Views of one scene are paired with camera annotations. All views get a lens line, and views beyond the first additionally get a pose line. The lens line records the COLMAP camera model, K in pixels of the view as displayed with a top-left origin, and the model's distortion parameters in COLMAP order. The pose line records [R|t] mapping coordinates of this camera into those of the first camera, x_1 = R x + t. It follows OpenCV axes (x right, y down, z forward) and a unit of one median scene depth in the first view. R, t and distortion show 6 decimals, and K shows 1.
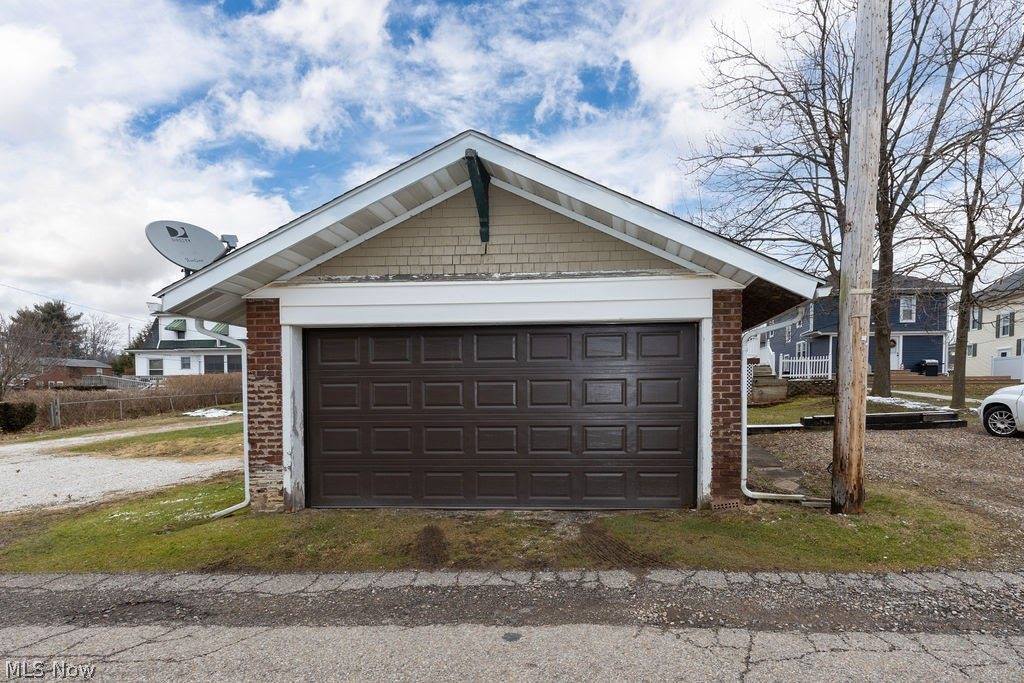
lens RADIAL K [[464.8, 0, 525.7], [0, 464.8, 344.8], [0, 0, 1]] dist [-0.001572, -0.000211]
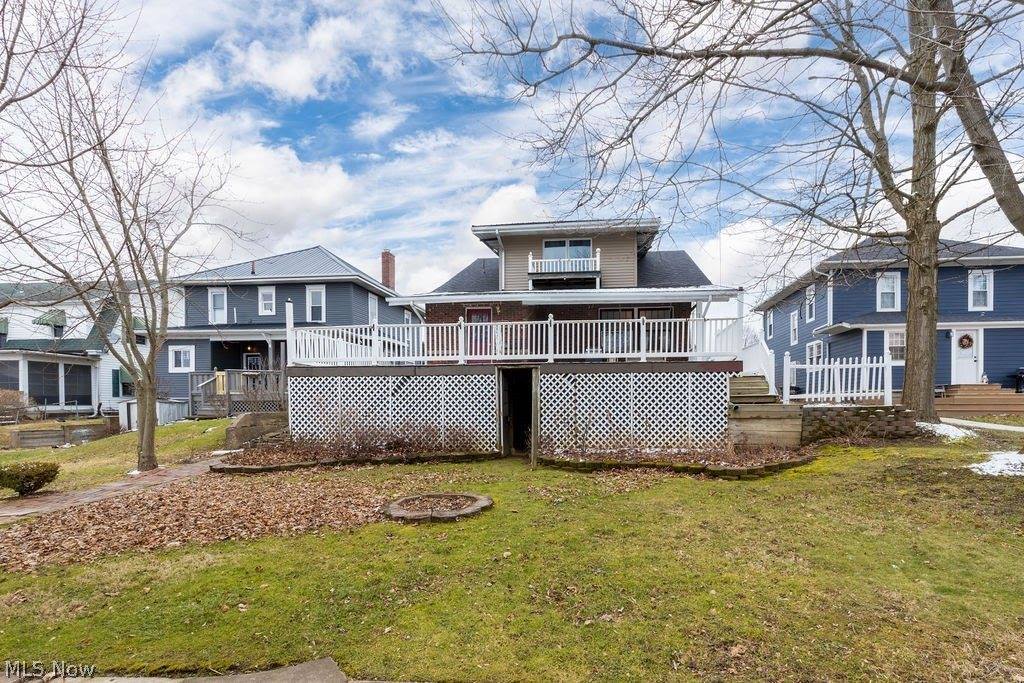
lens RADIAL K [[464.8, 0, 525.7], [0, 464.8, 344.8], [0, 0, 1]] dist [-0.001572, -0.000211]
pose [[0.999995, 0.001707, -0.002628, 0.255959], [-0.001778, 0.999623, -0.027398, 0.023952], [0.002580, 0.027402, 0.999621, 0.473270]]
